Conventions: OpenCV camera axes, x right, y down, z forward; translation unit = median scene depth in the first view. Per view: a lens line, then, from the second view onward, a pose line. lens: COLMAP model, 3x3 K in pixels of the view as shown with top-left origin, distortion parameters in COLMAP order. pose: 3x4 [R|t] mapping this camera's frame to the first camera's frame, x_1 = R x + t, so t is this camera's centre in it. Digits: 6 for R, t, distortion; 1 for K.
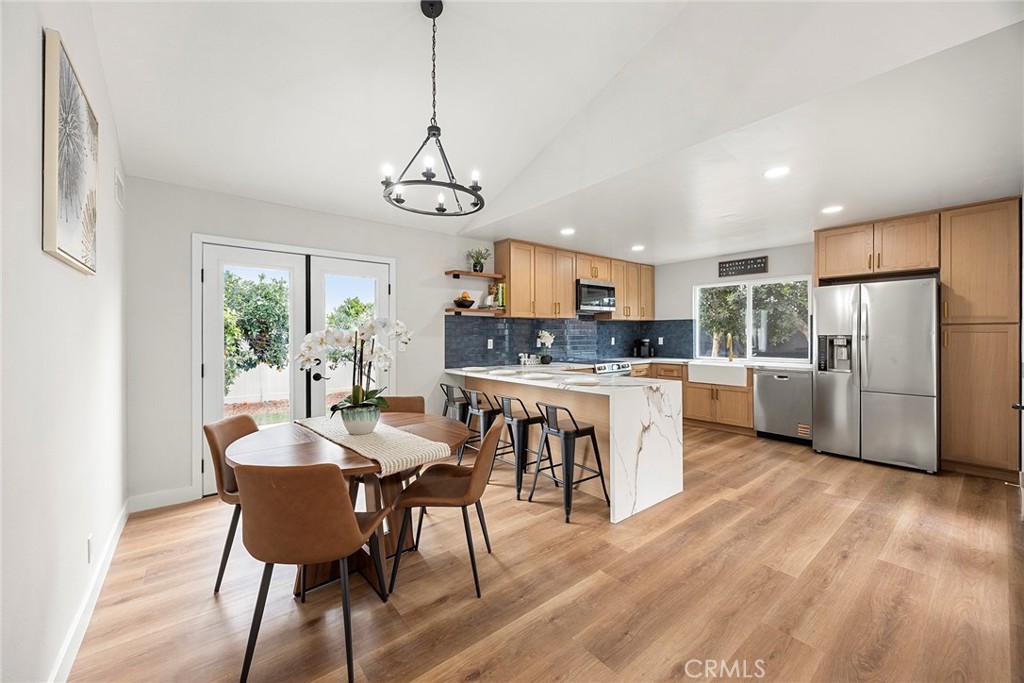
lens RADIAL K [[390.7, 0, 507.9], [0, 390.7, 337.2], [0, 0, 1]] dist [-0.004396, 0.000309]
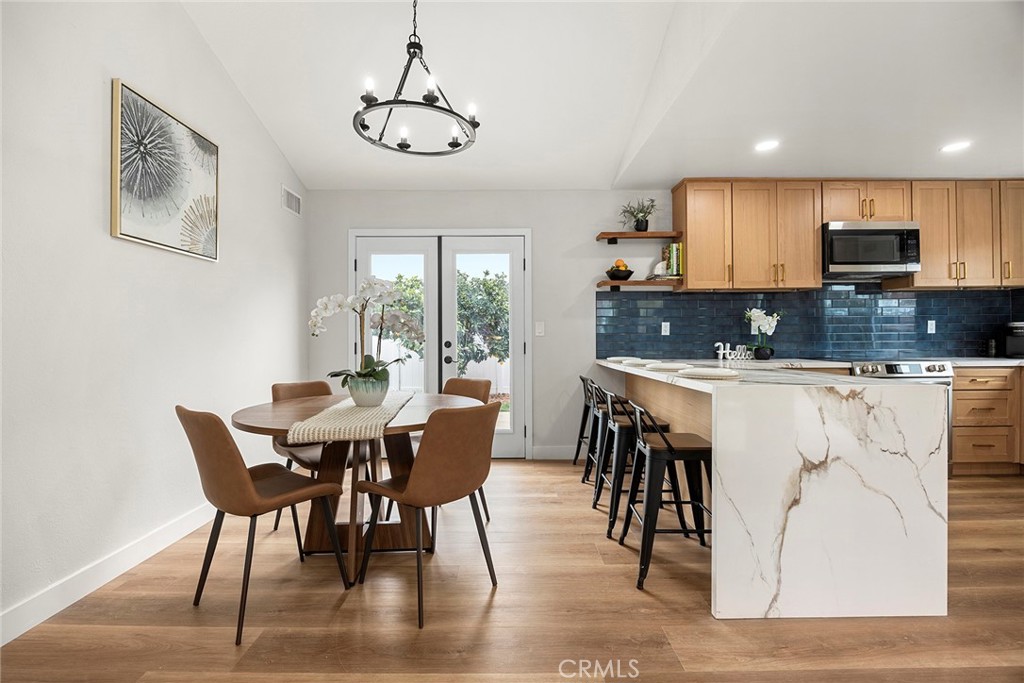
lens RADIAL K [[441.2, 0, 504.2], [0, 441.2, 339.4], [0, 0, 1]] dist [-0.016588, 0.001579]
pose [[0.783364, 0.001100, -0.621562, 0.276975], [-0.001314, 0.999999, 0.000114, 0.045640], [0.621561, 0.000728, 0.783365, 0.198692]]
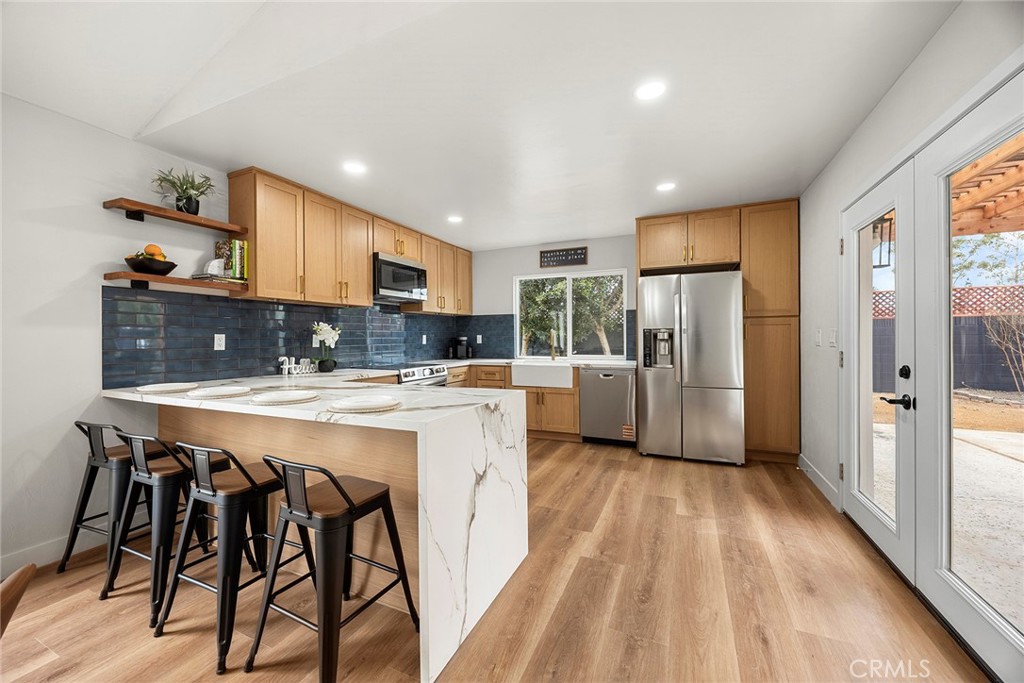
lens RADIAL K [[390.7, 0, 510.8], [0, 390.7, 337.6], [0, 0, 1]] dist [-0.004396, 0.000309]
pose [[0.887052, -0.001532, 0.461666, 0.088654], [0.006070, 0.999947, -0.008346, 0.021933], [-0.461629, 0.010206, 0.887014, 0.325737]]
